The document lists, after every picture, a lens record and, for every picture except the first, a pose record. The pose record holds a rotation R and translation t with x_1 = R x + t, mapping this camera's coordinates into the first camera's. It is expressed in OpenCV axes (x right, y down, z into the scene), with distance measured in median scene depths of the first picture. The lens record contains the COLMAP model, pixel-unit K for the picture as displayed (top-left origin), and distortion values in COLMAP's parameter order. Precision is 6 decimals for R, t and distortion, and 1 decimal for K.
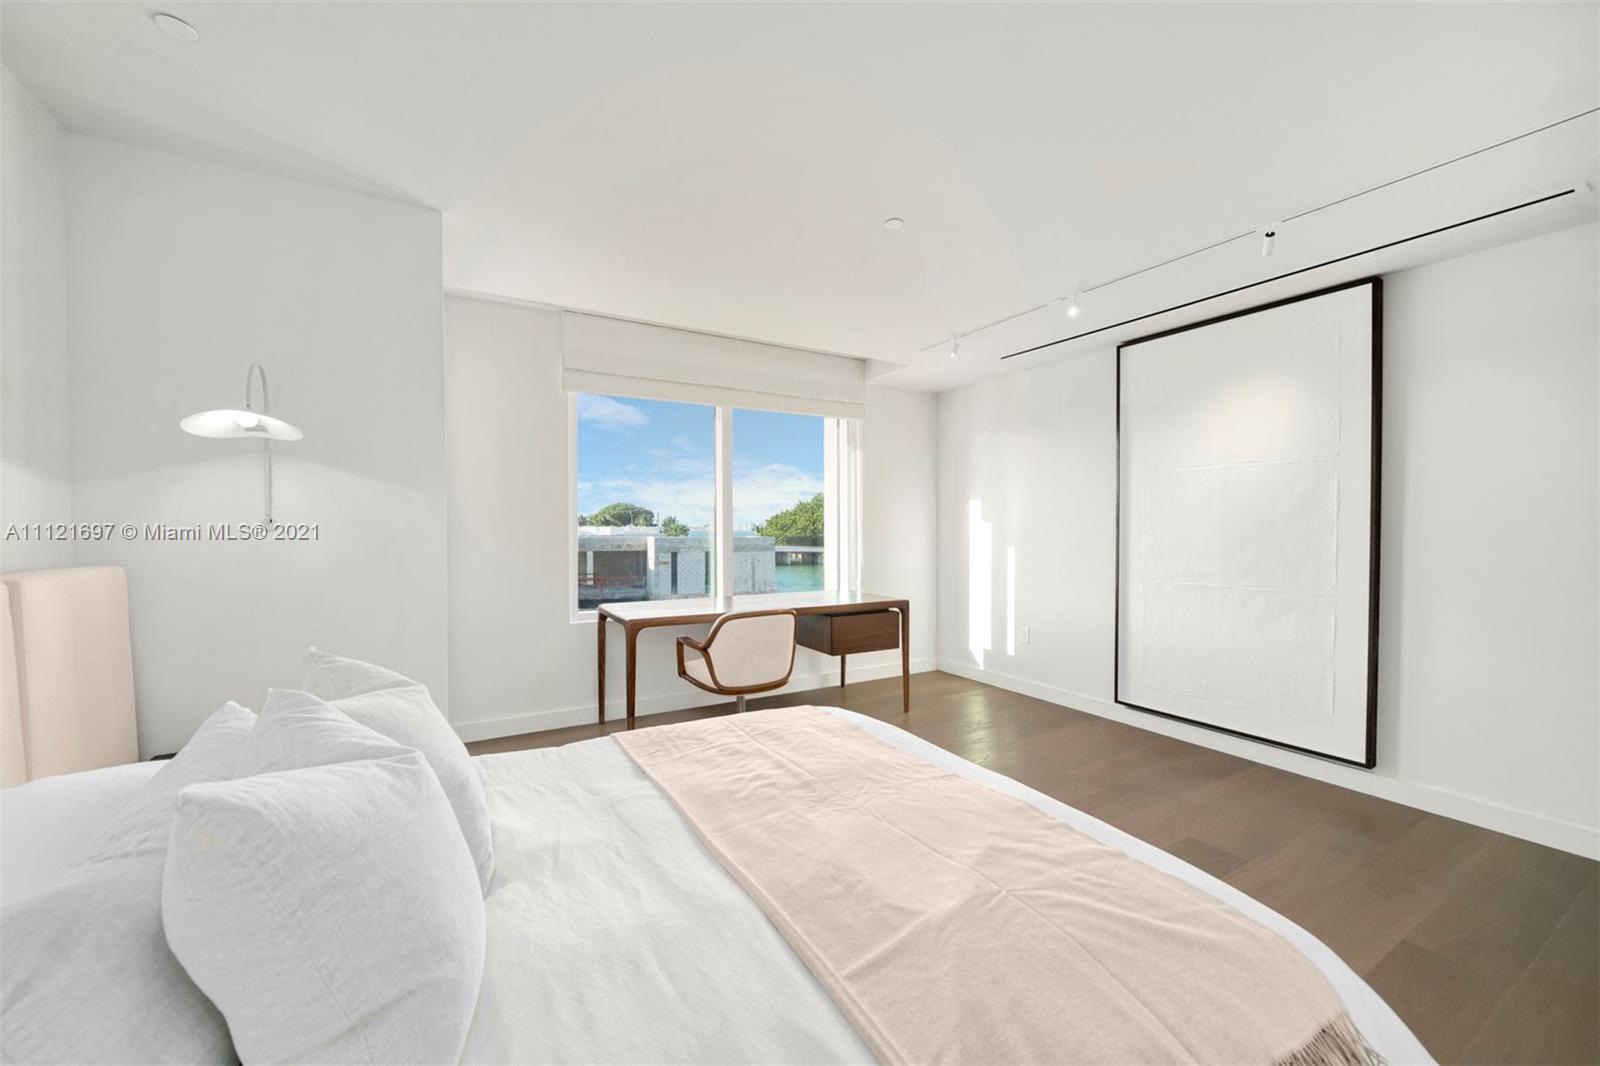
lens RADIAL K [[596.7, 0, 800.0], [0, 596.7, 533.0], [0, 0, 1]] dist [-0.000406, -0.000007]
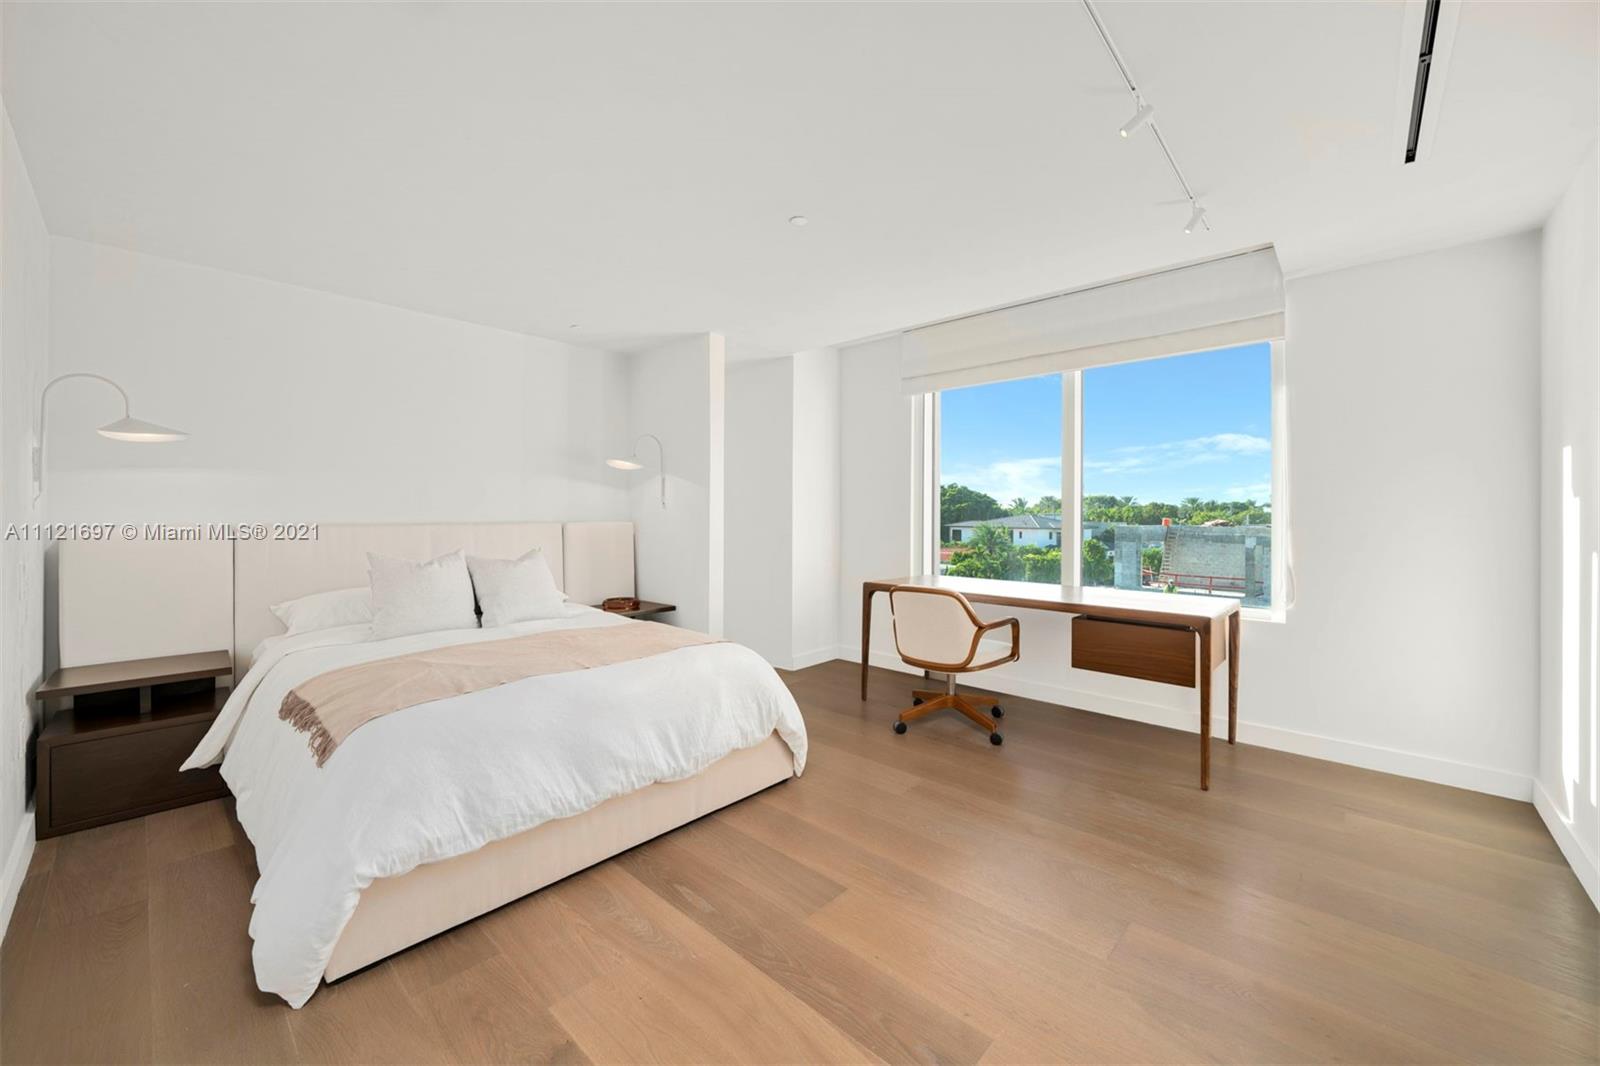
lens RADIAL K [[609.8, 0, 799.8], [0, 609.8, 511.5], [0, 0, 1]] dist [0.000281, -0.000010]
pose [[0.314163, 0.002028, -0.949367, 0.697097], [-0.005374, 0.999985, 0.000358, -0.003582], [0.949354, 0.004989, 0.314169, 0.390568]]
